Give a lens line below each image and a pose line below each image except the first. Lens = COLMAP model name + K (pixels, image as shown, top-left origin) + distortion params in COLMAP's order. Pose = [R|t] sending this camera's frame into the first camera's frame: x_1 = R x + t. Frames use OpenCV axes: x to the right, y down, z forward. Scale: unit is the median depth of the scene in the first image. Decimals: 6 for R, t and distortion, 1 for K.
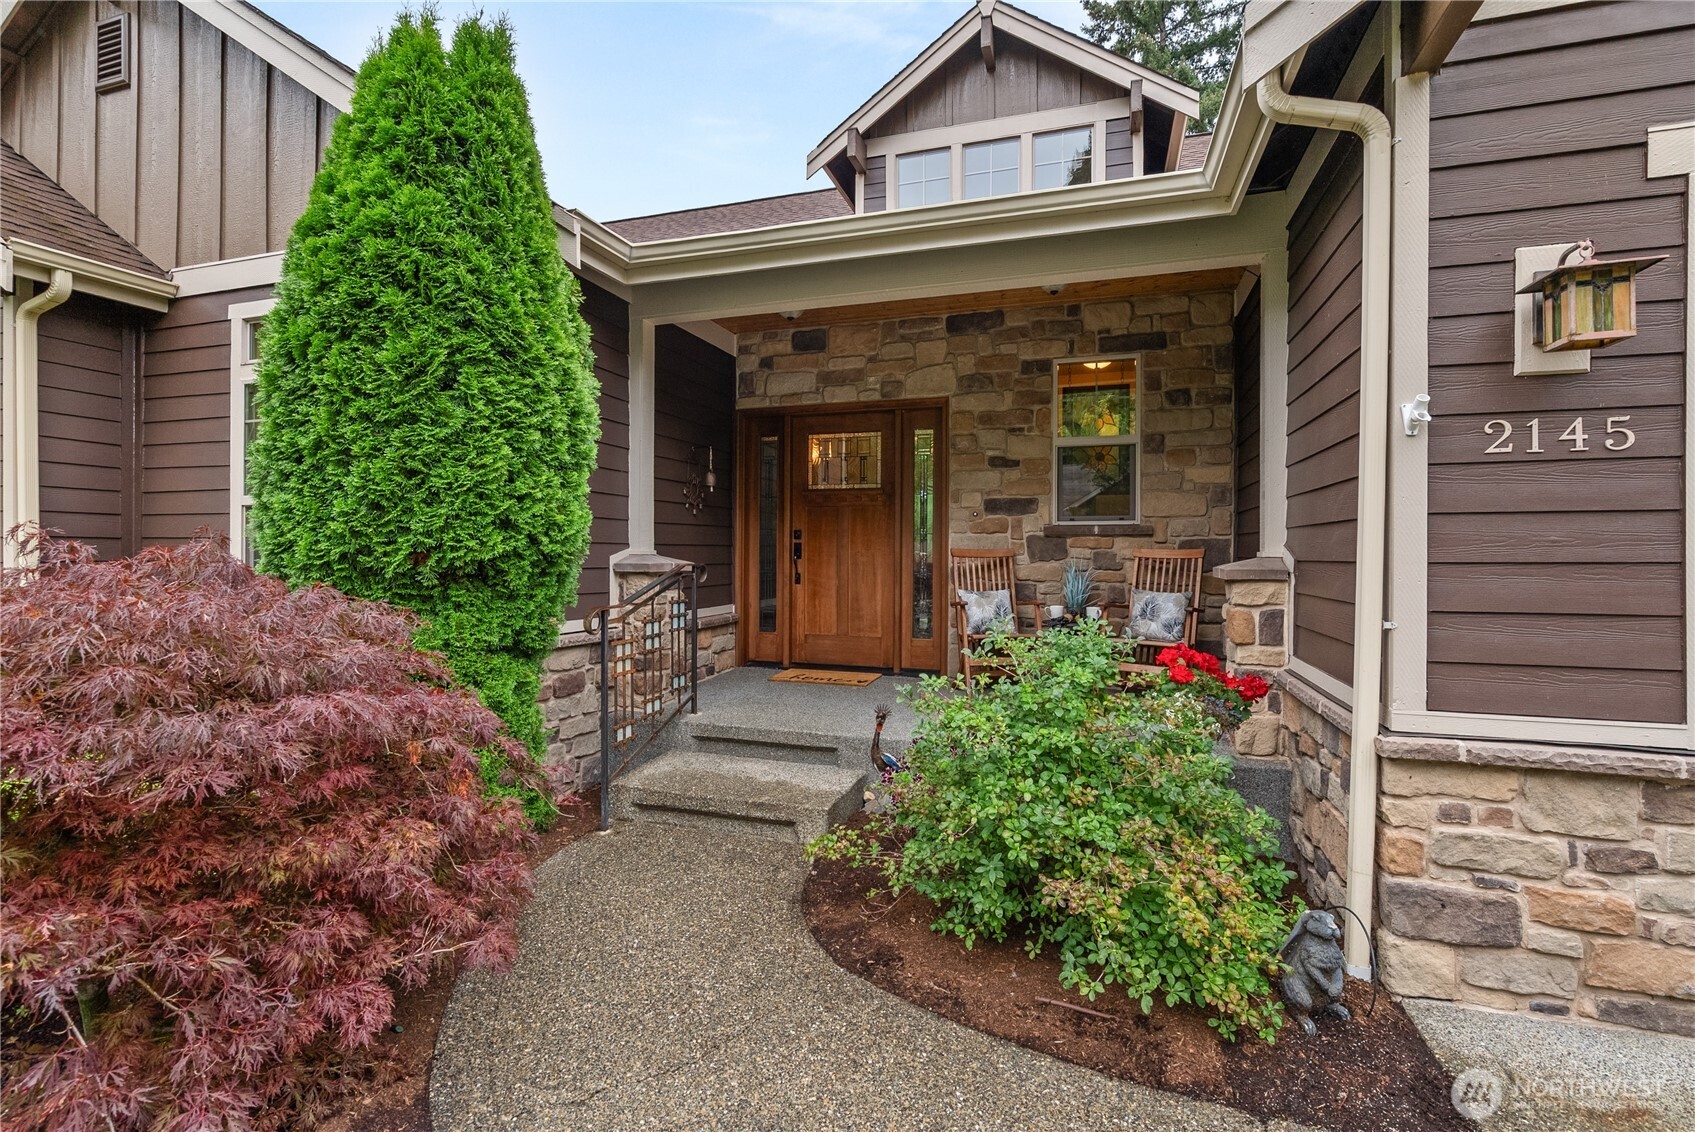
lens RADIAL K [[774.0, 0, 832.5], [0, 774.0, 557.2], [0, 0, 1]] dist [-0.005731, 0.001808]
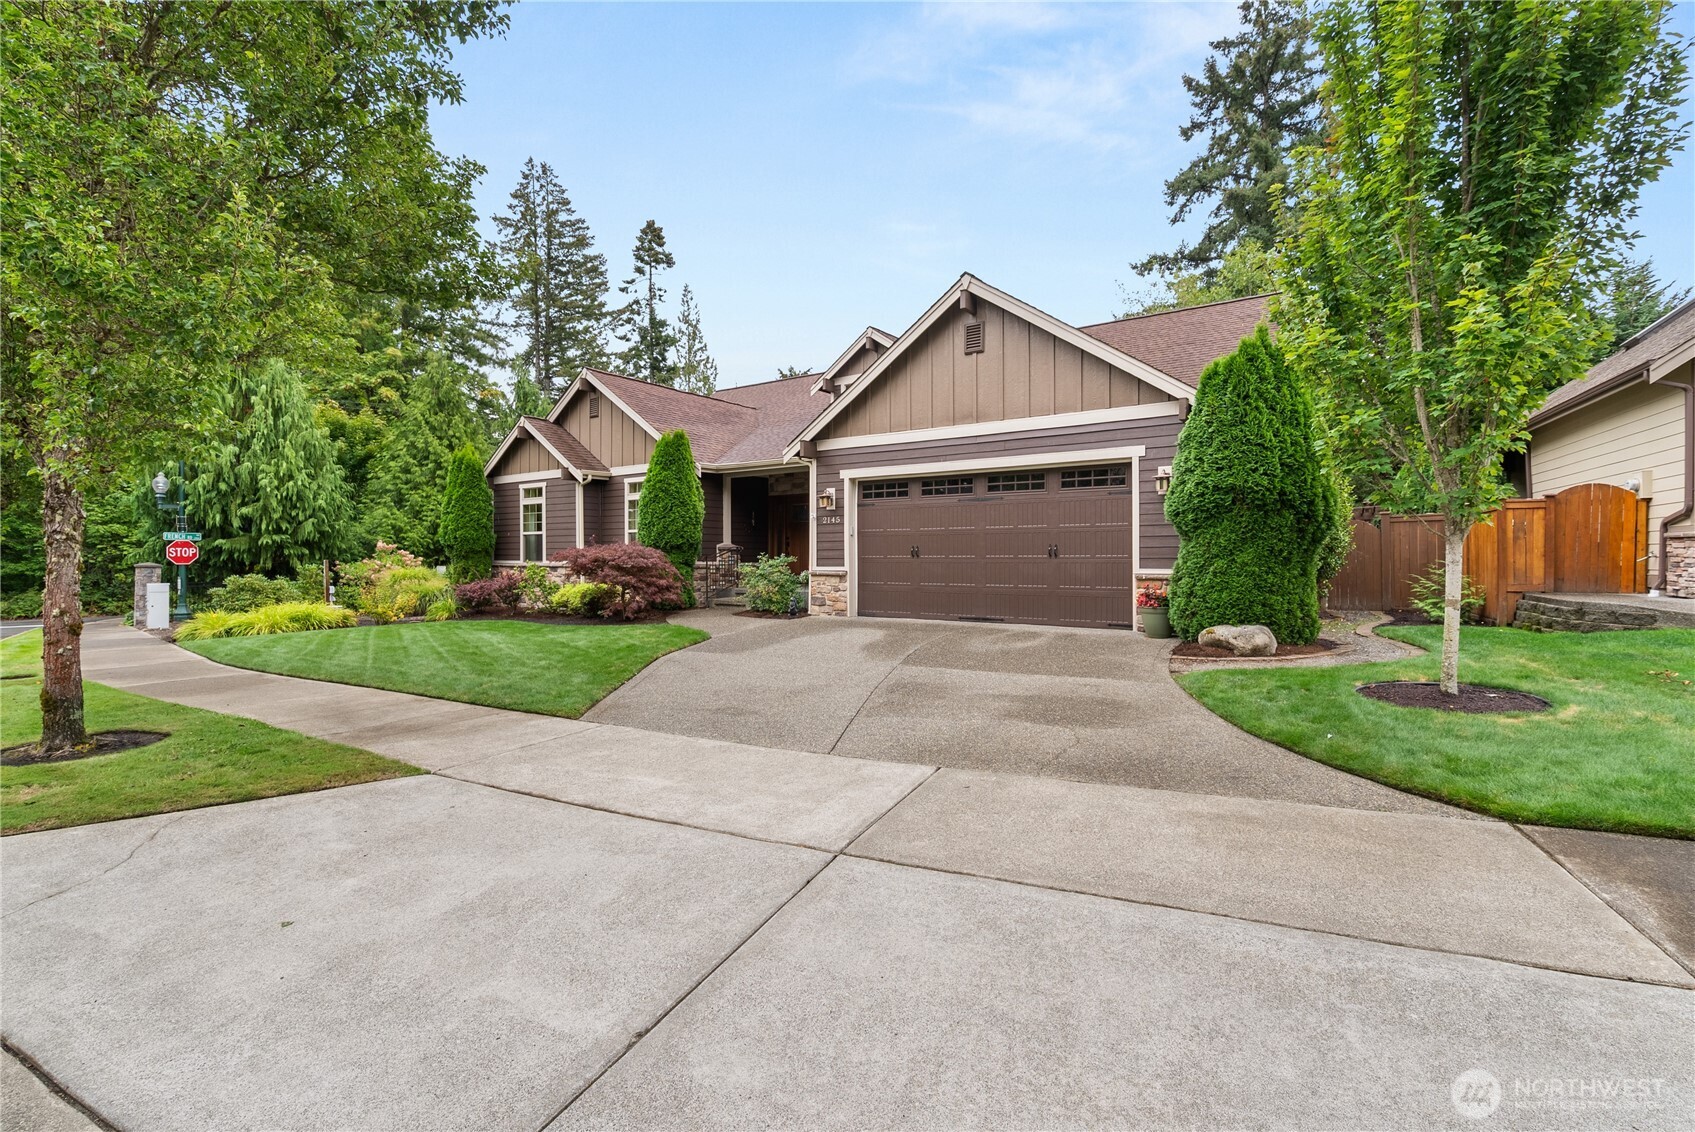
lens RADIAL K [[774.0, 0, 849.5], [0, 774.0, 559.0], [0, 0, 1]] dist [-0.005731, 0.001808]
pose [[0.955637, -0.006003, -0.294485, 1.454708], [0.004978, 0.999979, -0.004230, 0.087842], [0.294504, 0.002577, 0.955647, -2.415840]]
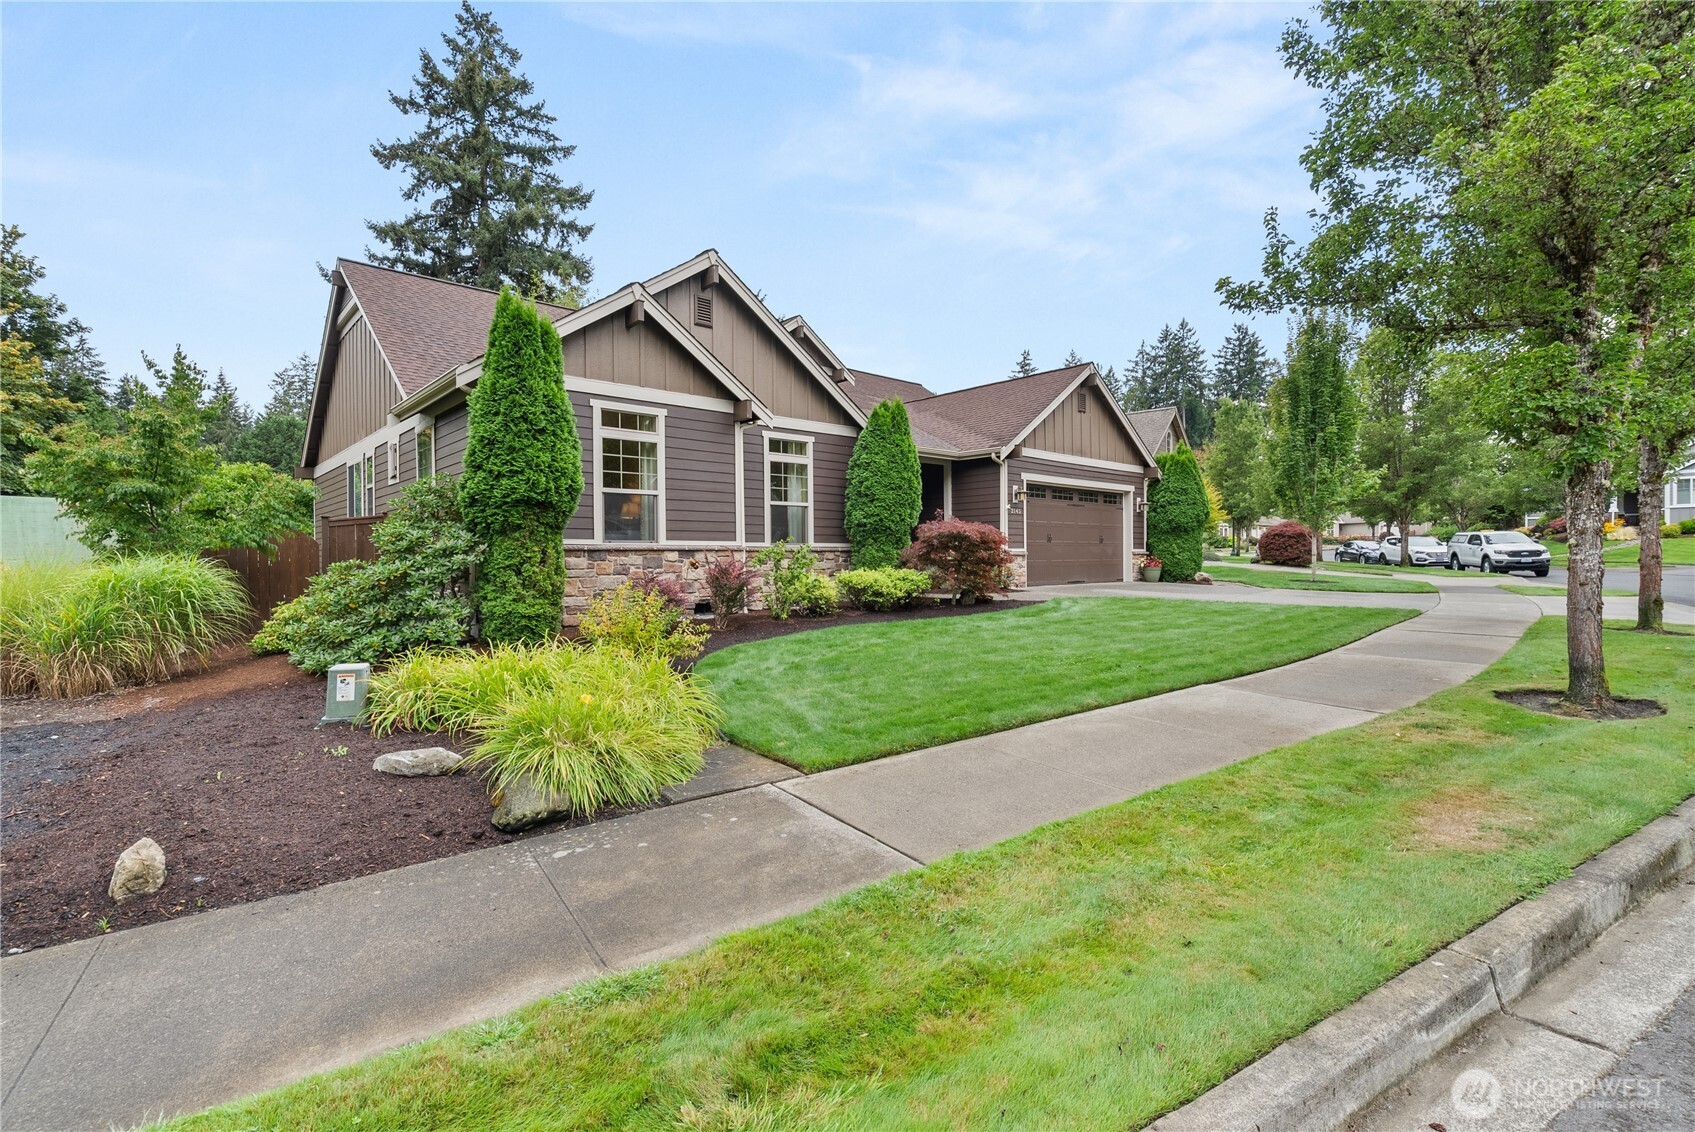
lens RADIAL K [[774.0, 0, 844.3], [0, 774.0, 561.4], [0, 0, 1]] dist [-0.005731, 0.001808]
pose [[0.478944, -0.013467, 0.877742, -3.278599], [0.017494, 0.999830, 0.005795, 0.131973], [-0.877671, 0.012580, 0.479098, -0.598392]]
